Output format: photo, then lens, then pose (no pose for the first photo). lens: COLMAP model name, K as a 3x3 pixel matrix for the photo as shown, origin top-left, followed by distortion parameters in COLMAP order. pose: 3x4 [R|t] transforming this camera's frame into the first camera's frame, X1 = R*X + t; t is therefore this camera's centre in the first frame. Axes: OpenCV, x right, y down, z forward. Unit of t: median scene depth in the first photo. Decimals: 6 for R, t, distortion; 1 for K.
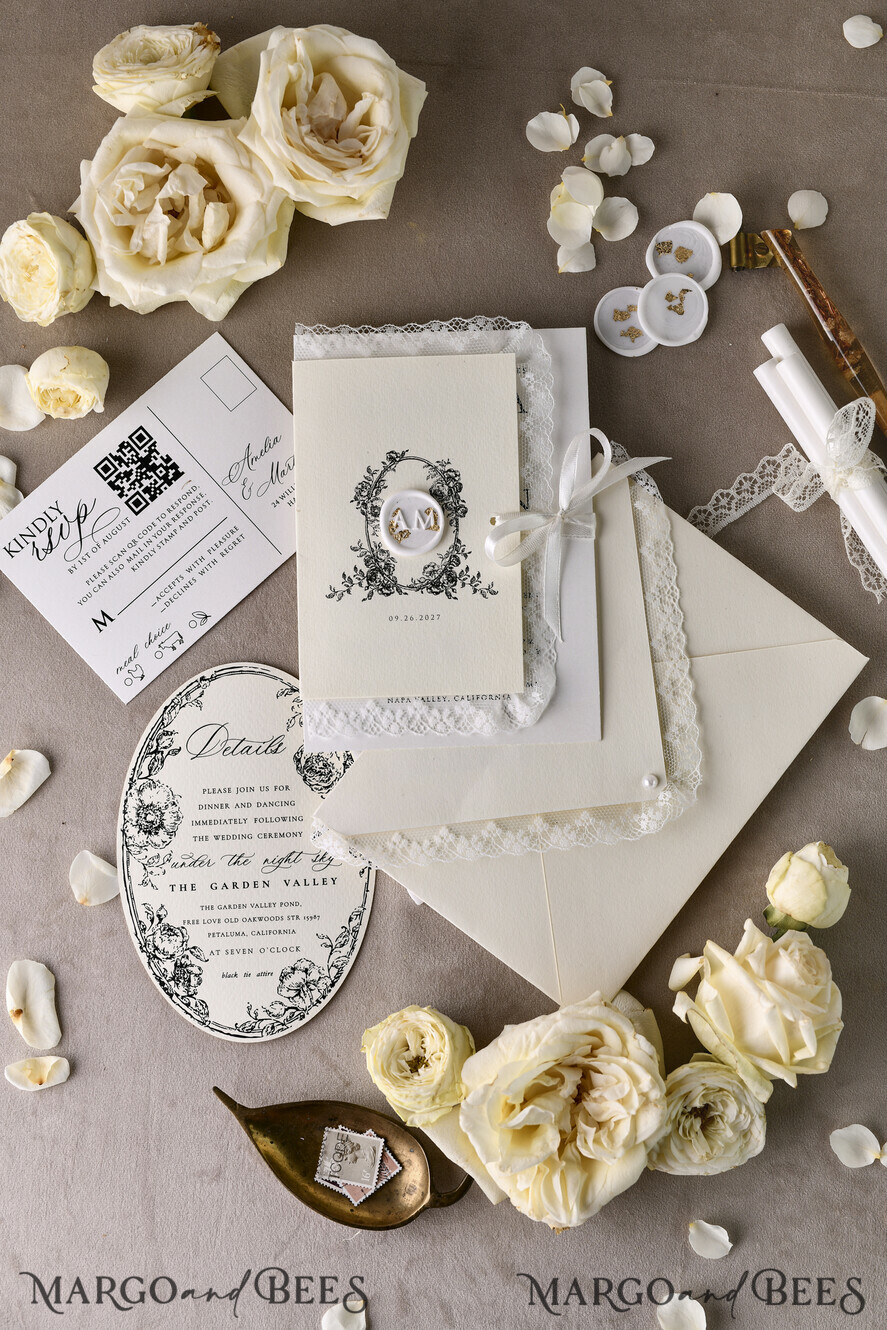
lens RADIAL K [[1935.6, 0, 447.1], [0, 1935.6, 665.7], [0, 0, 1]] dist [-0.038772, 0.000000]
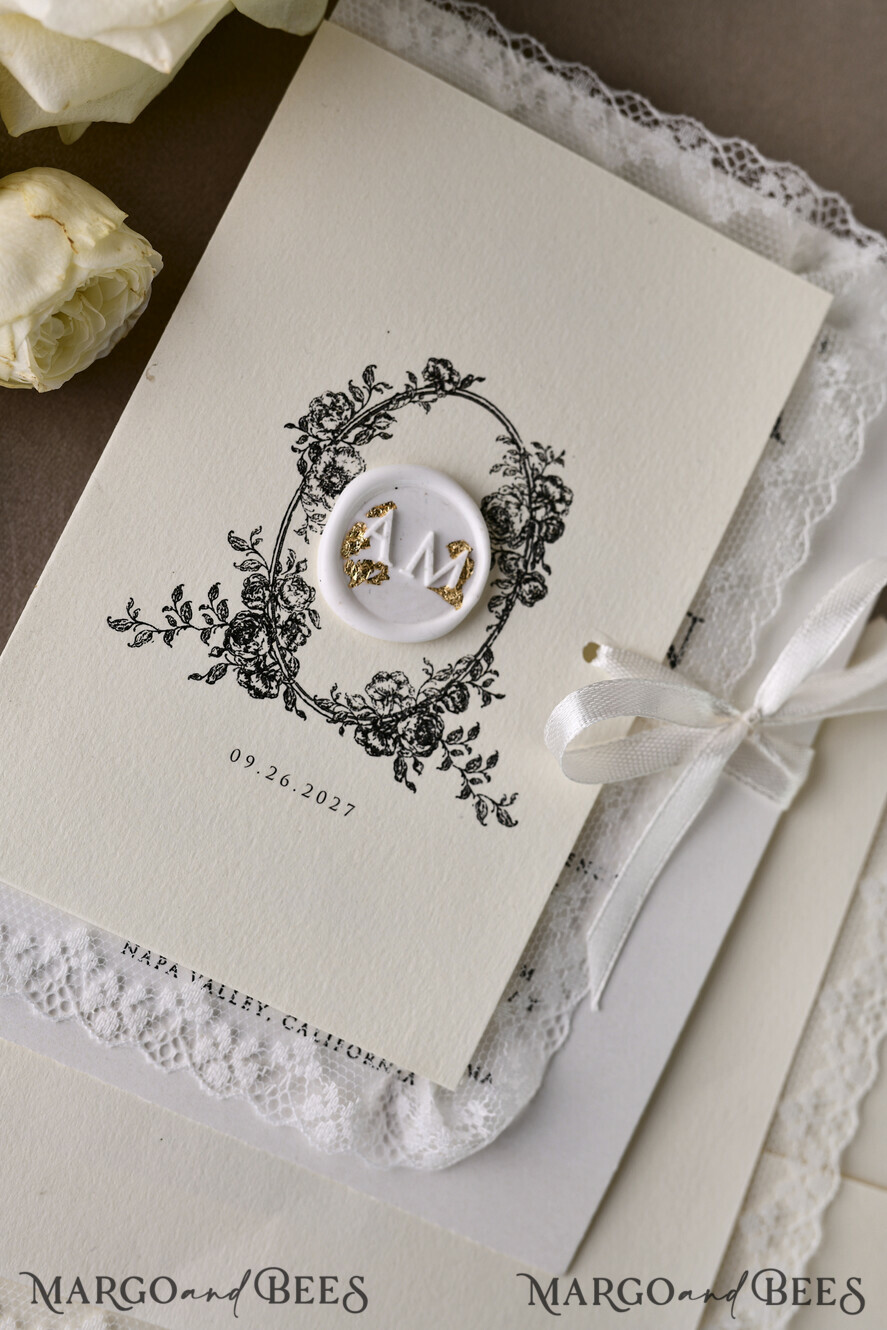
lens RADIAL K [[1969.3, 0, 431.4], [0, 1969.3, 656.8], [0, 0, 1]] dist [-0.046624, 0.000000]
pose [[0.866594, 0.469086, 0.170217, -0.069532], [-0.473771, 0.880528, -0.014547, -0.053288], [-0.156704, -0.068037, 0.985299, 0.621058]]
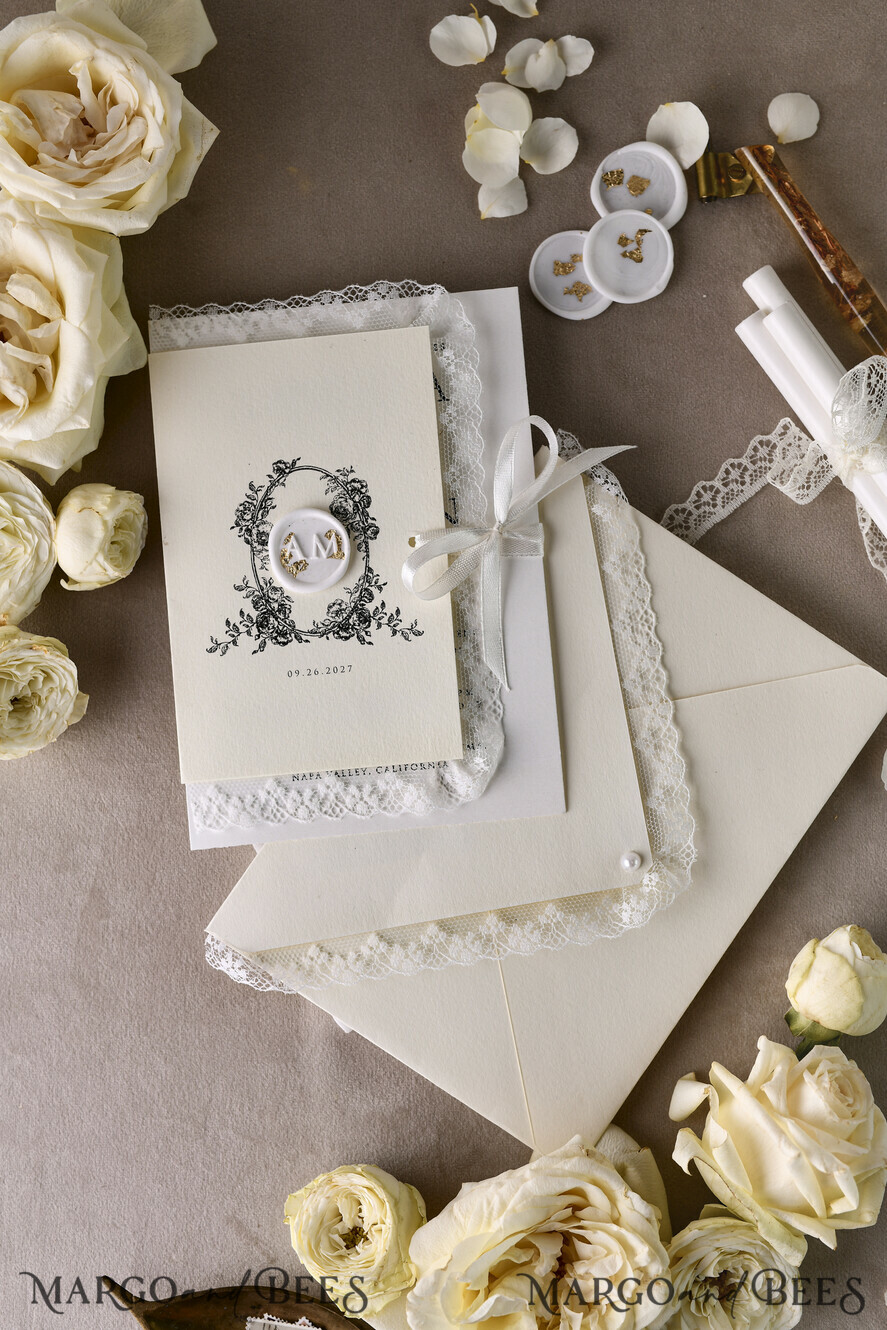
lens RADIAL K [[1969.3, 0, 449.5], [0, 1969.3, 674.6], [0, 0, 1]] dist [-0.046624, 0.000000]
pose [[0.997923, -0.059887, -0.023729, 0.054591], [0.060519, 0.997805, 0.026869, -0.041601], [0.022068, -0.028249, 0.999357, 0.200382]]
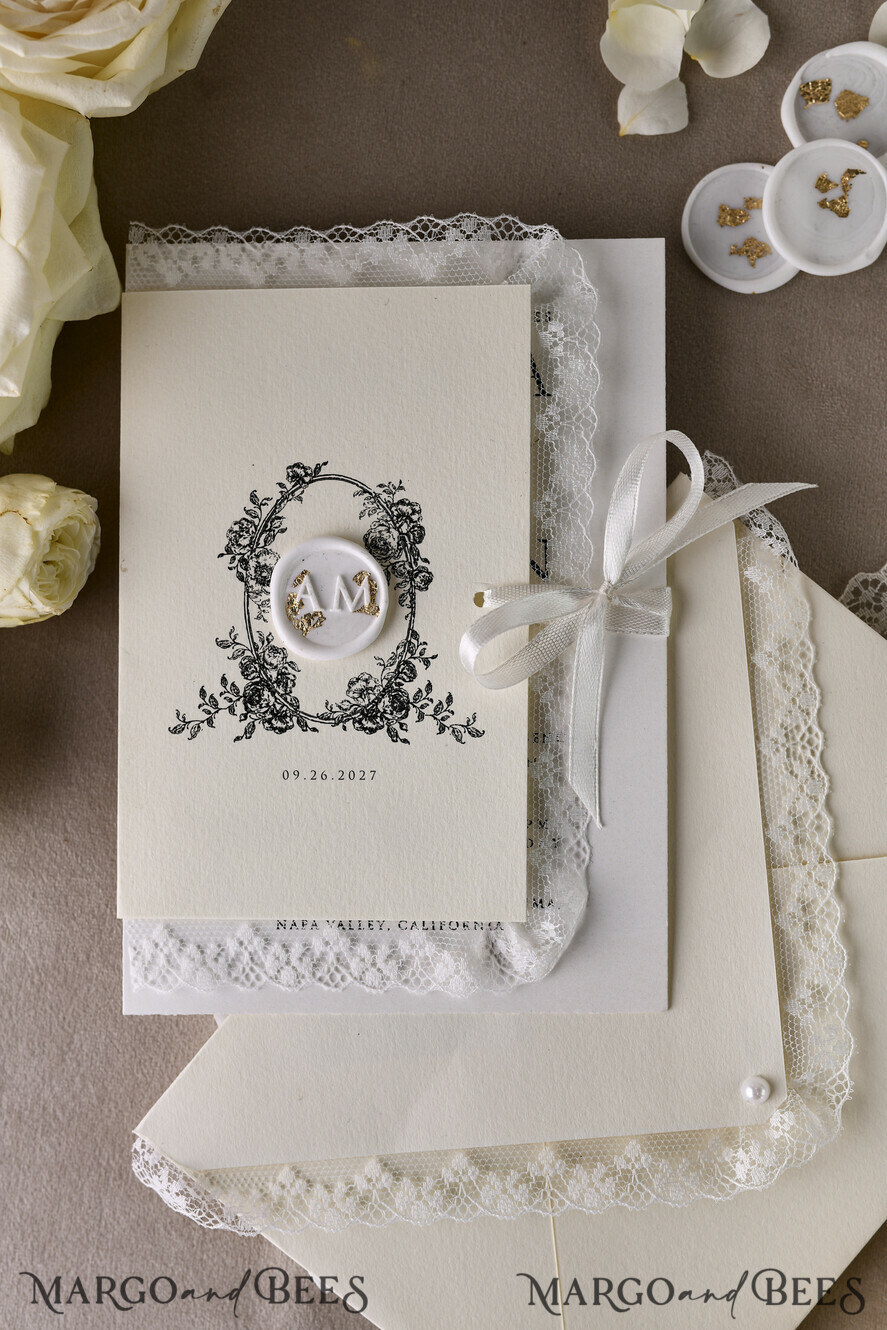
lens RADIAL K [[1969.3, 0, 450.8], [0, 1969.3, 667.7], [0, 0, 1]] dist [-0.046624, 0.000000]
pose [[0.998163, 0.027919, -0.053776, 0.045864], [-0.024882, 0.998102, 0.056332, -0.086431], [0.055247, -0.054891, 0.996963, 0.452935]]
